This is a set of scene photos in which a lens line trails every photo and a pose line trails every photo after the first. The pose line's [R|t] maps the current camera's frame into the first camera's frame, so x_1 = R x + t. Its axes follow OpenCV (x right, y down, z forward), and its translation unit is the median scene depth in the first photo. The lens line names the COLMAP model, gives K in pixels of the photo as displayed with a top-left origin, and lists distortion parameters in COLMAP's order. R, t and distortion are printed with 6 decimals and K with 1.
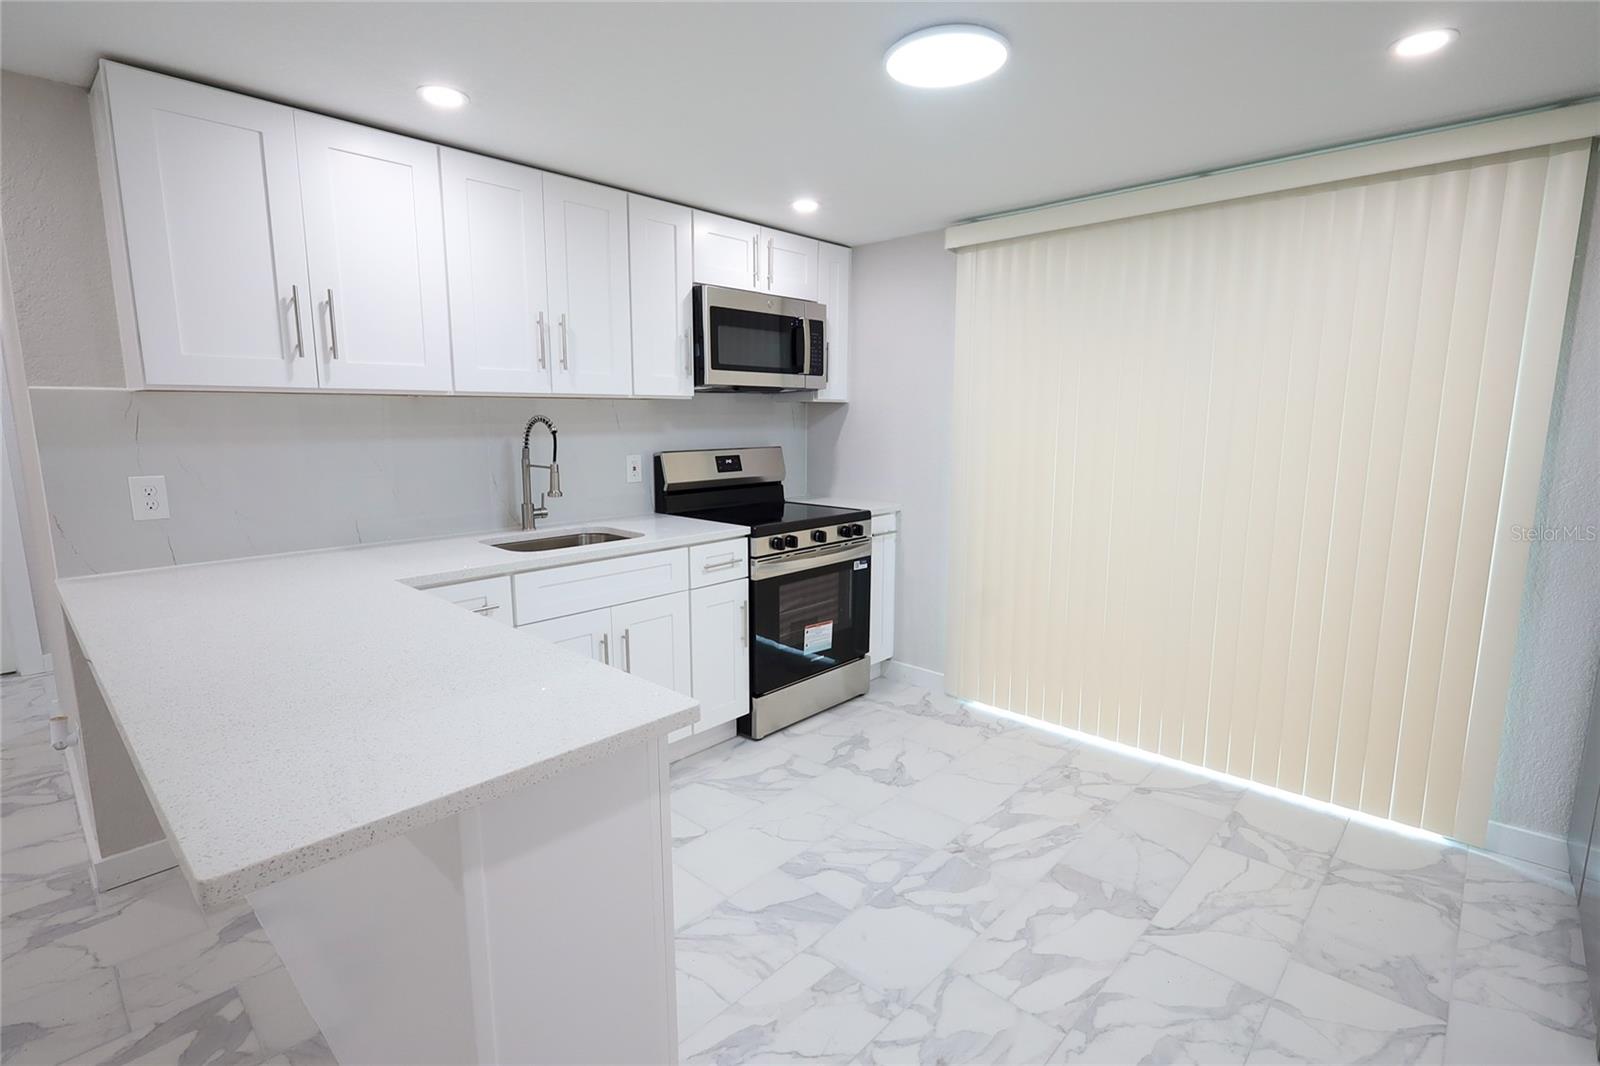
lens RADIAL K [[755.5, 0, 802.3], [0, 755.5, 532.8], [0, 0, 1]] dist [-0.001777, -0.000174]
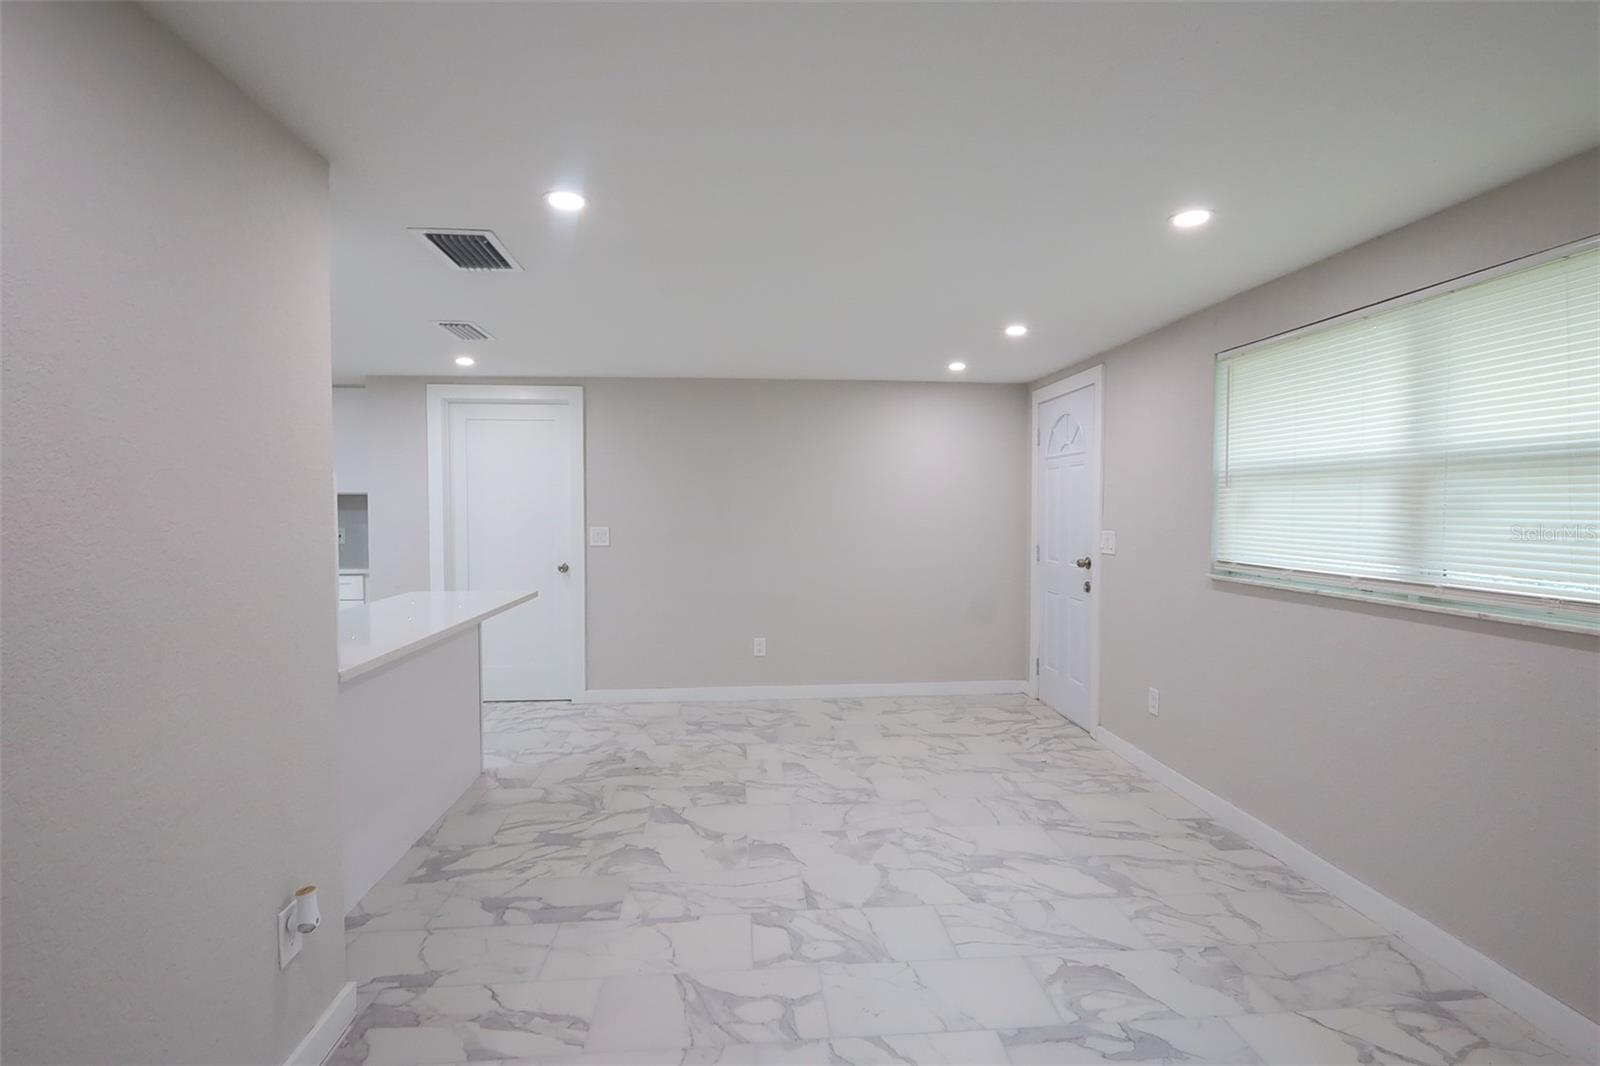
lens RADIAL K [[757.7, 0, 806.0], [0, 757.7, 532.0], [0, 0, 1]] dist [0.000504, 0.000177]
pose [[-0.744499, -0.018639, 0.667364, -1.576087], [0.105220, 0.983842, 0.144860, -0.143929], [-0.659280, 0.178068, -0.730508, 0.978923]]
